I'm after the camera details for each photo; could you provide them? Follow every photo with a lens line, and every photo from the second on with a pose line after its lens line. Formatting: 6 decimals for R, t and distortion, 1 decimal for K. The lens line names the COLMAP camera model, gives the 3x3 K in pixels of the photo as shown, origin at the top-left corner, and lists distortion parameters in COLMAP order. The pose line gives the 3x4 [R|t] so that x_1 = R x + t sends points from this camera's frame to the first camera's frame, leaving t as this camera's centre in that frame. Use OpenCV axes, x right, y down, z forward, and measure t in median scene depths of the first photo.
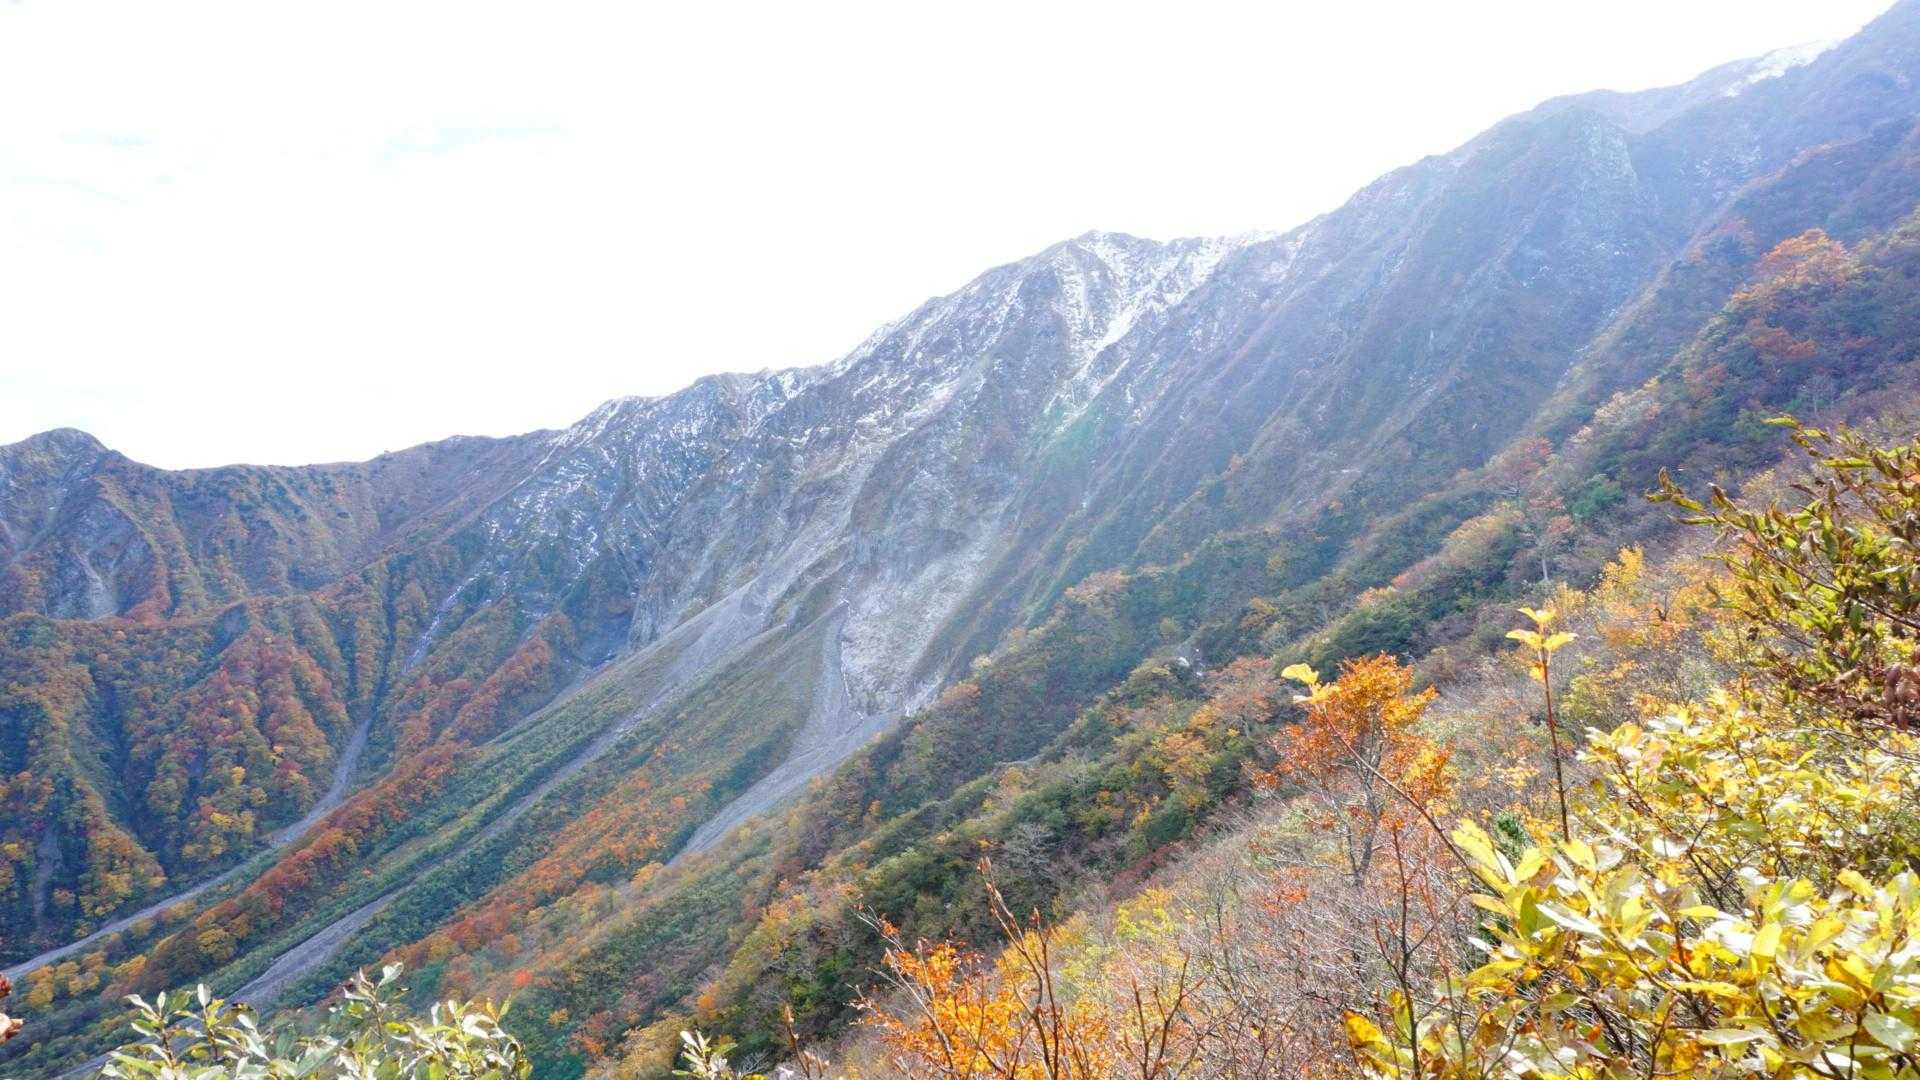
lens RADIAL K [[1285.9, 0, 965.2], [0, 1285.9, 539.6], [0, 0, 1]] dist [-0.030942, 0.004700]
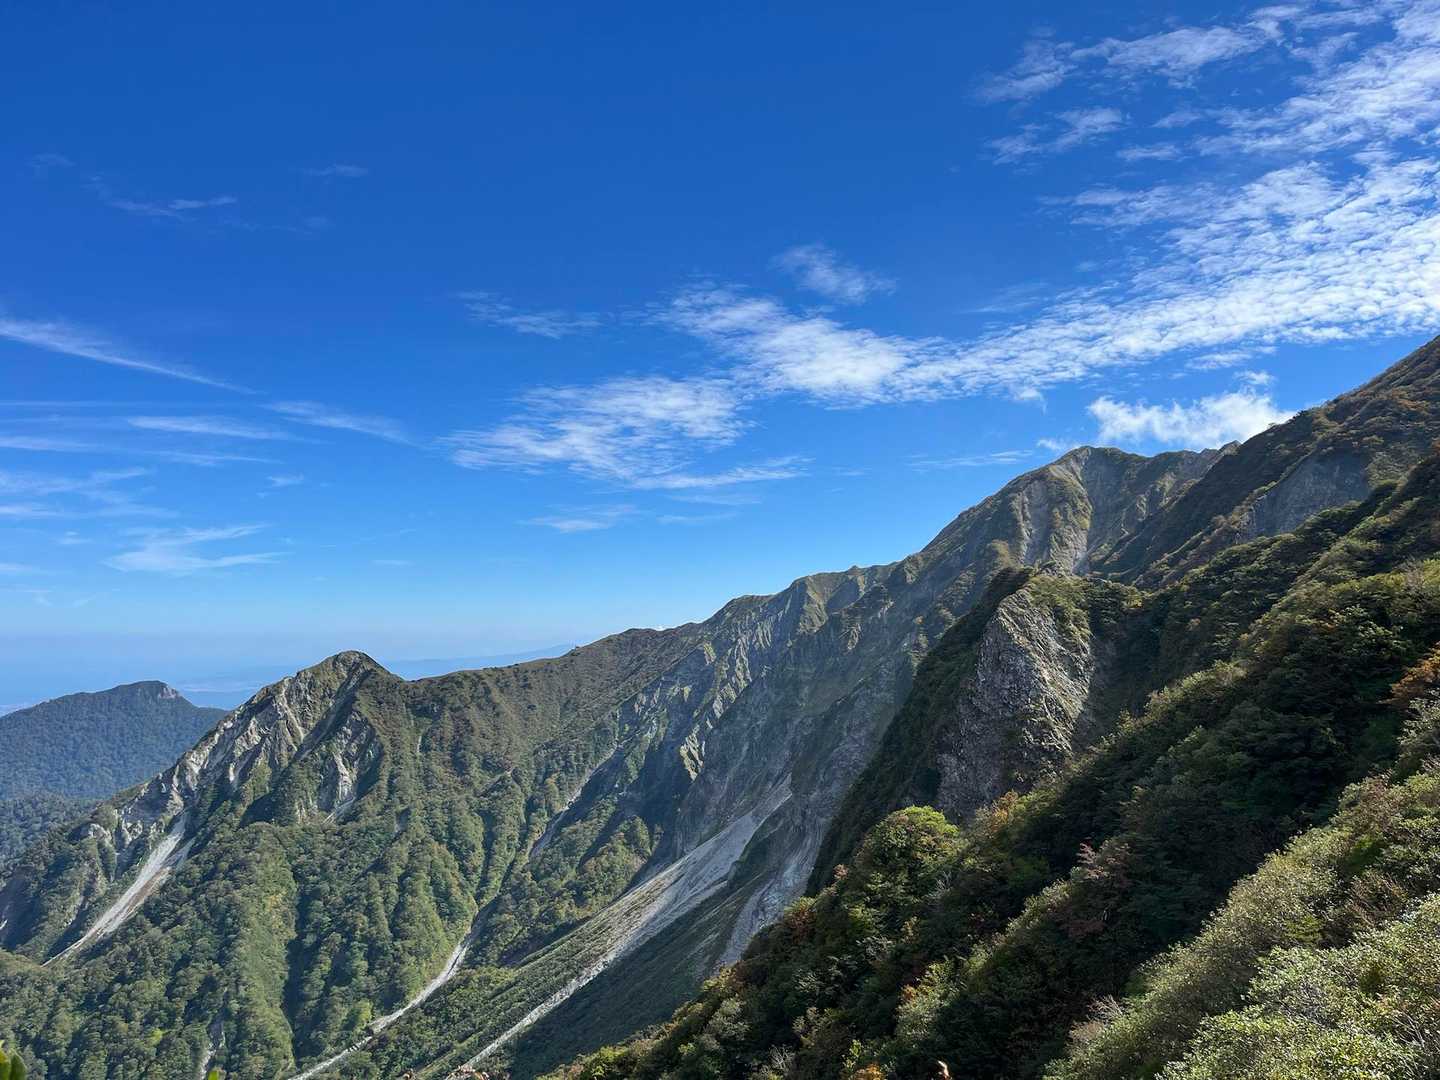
lens RADIAL K [[1085.9, 0, 733.7], [0, 1085.9, 554.8], [0, 0, 1]] dist [0.039265, -0.031824]
pose [[0.902831, -0.063201, -0.425325, 0.200860], [0.039083, 0.997106, -0.065204, -0.109758], [0.428215, 0.042246, 0.902689, 0.113334]]
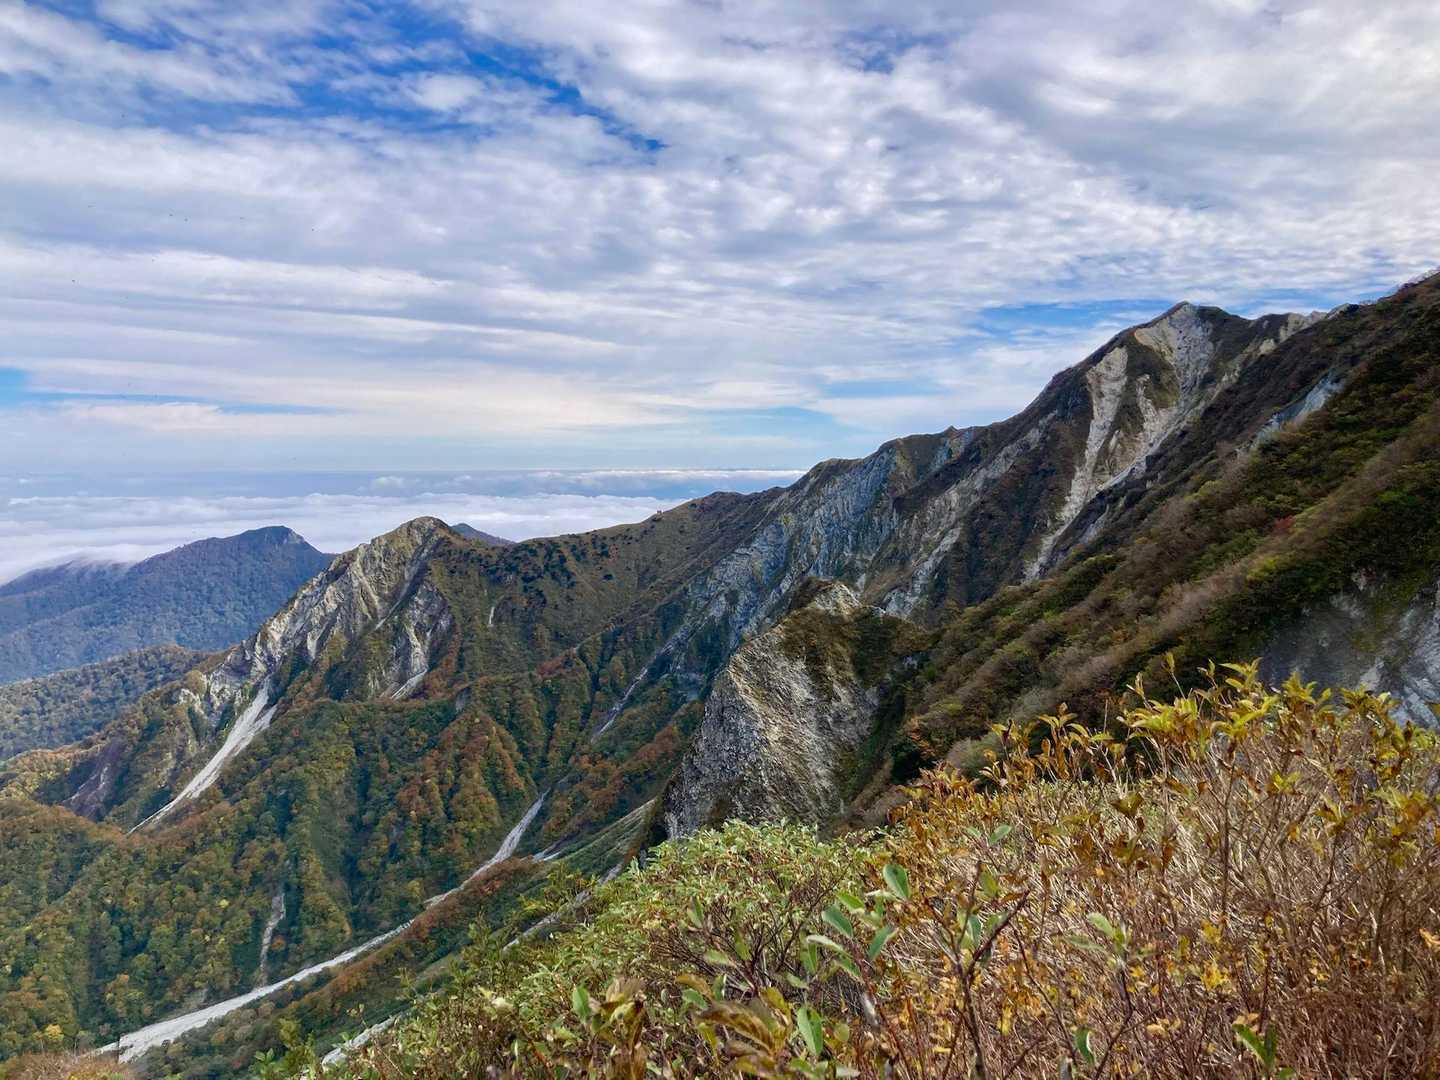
lens RADIAL K [[1171.2, 0, 743.3], [0, 1171.2, 557.6], [0, 0, 1]] dist [0.023467, -0.021987]
pose [[0.841428, 0.006797, -0.540327, 0.266196], [0.042977, 0.995912, 0.079455, -0.143297], [0.538658, -0.090077, 0.837695, 0.160541]]
